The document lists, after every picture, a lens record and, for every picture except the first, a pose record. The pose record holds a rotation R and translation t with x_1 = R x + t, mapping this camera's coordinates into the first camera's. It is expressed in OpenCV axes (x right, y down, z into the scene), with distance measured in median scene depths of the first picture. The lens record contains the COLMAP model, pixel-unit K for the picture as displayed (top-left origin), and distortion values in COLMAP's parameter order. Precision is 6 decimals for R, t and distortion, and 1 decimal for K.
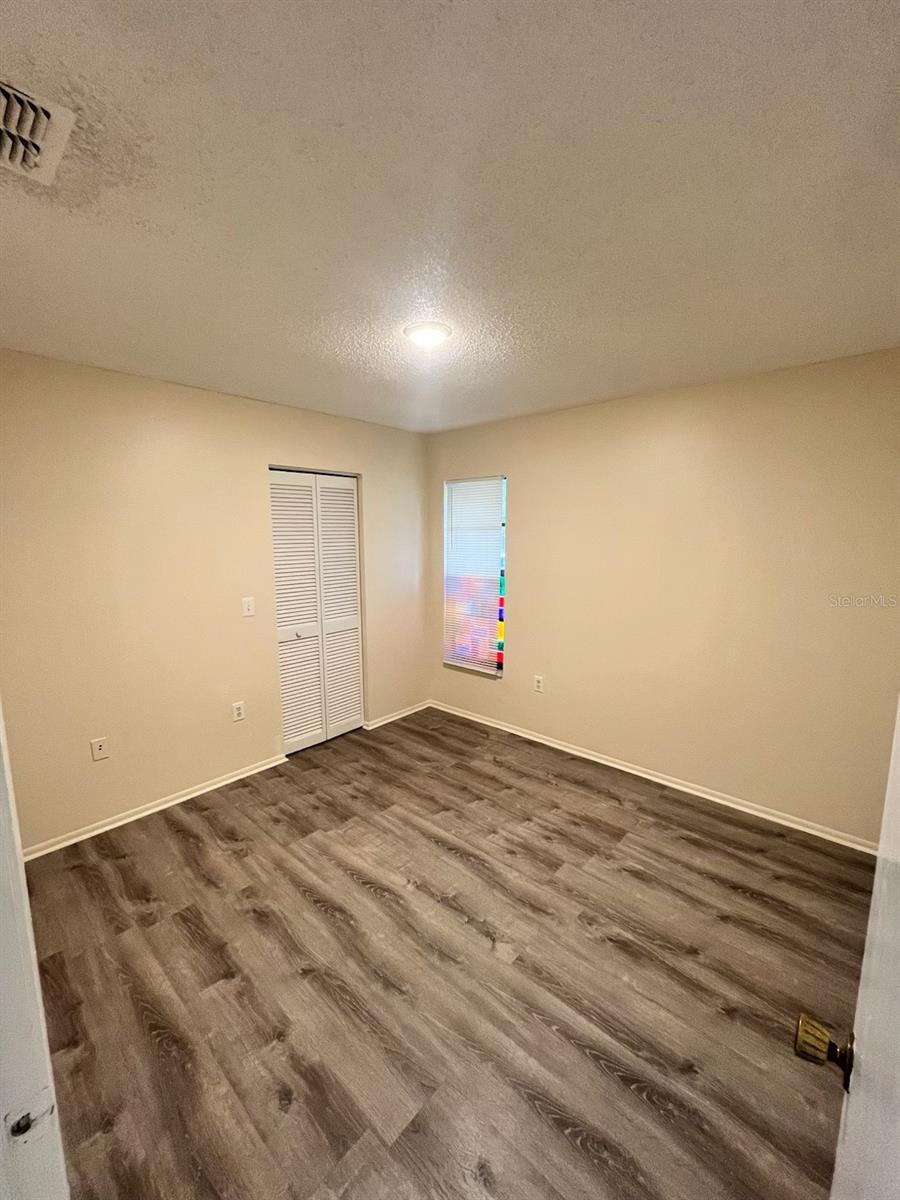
lens RADIAL K [[484.3, 0, 448.3], [0, 484.3, 599.7], [0, 0, 1]] dist [-0.004065, 0.000398]
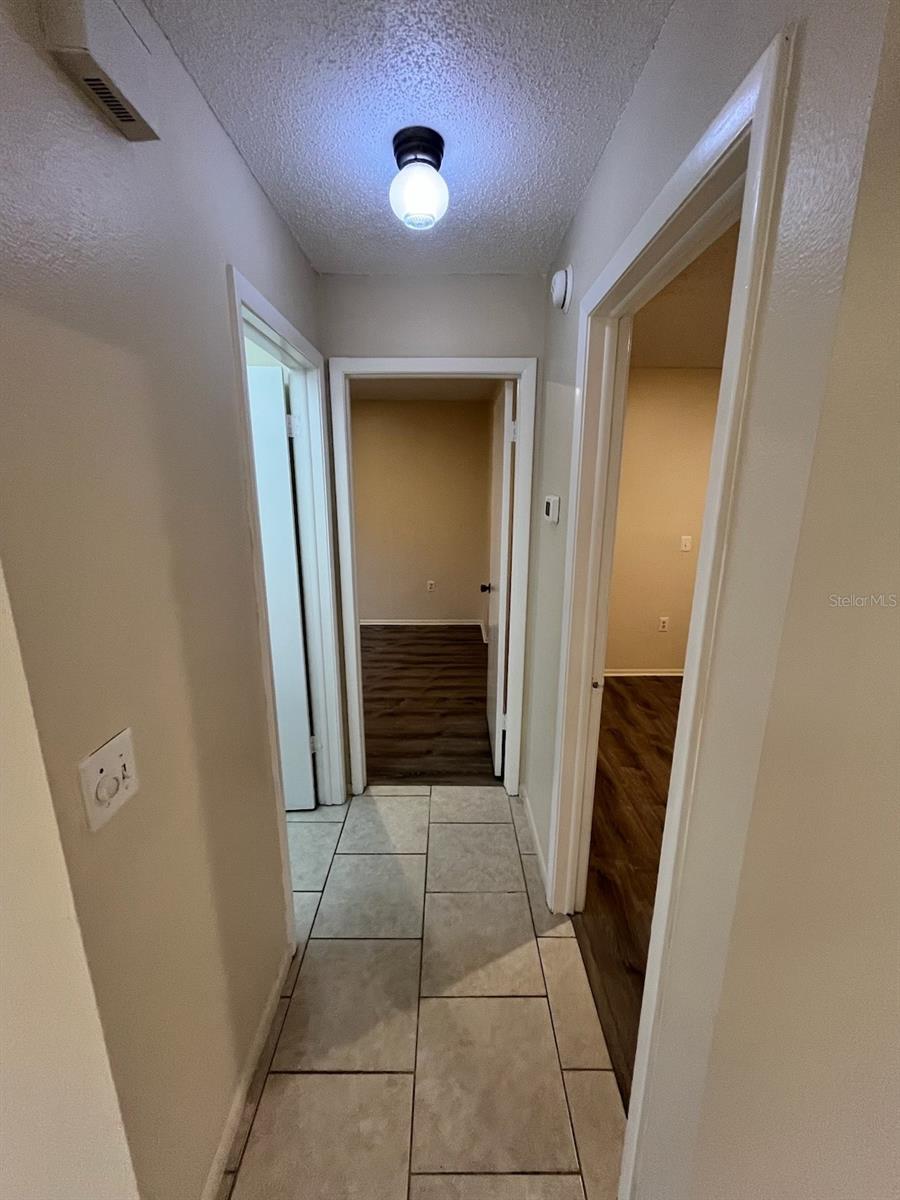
lens RADIAL K [[484.3, 0, 449.0], [0, 484.3, 599.1], [0, 0, 1]] dist [-0.004065, 0.000398]
pose [[0.670544, 0.174730, -0.720999, 0.136638], [-0.105753, 0.984456, 0.140224, 0.062944], [0.734293, -0.017779, 0.678600, -0.403031]]
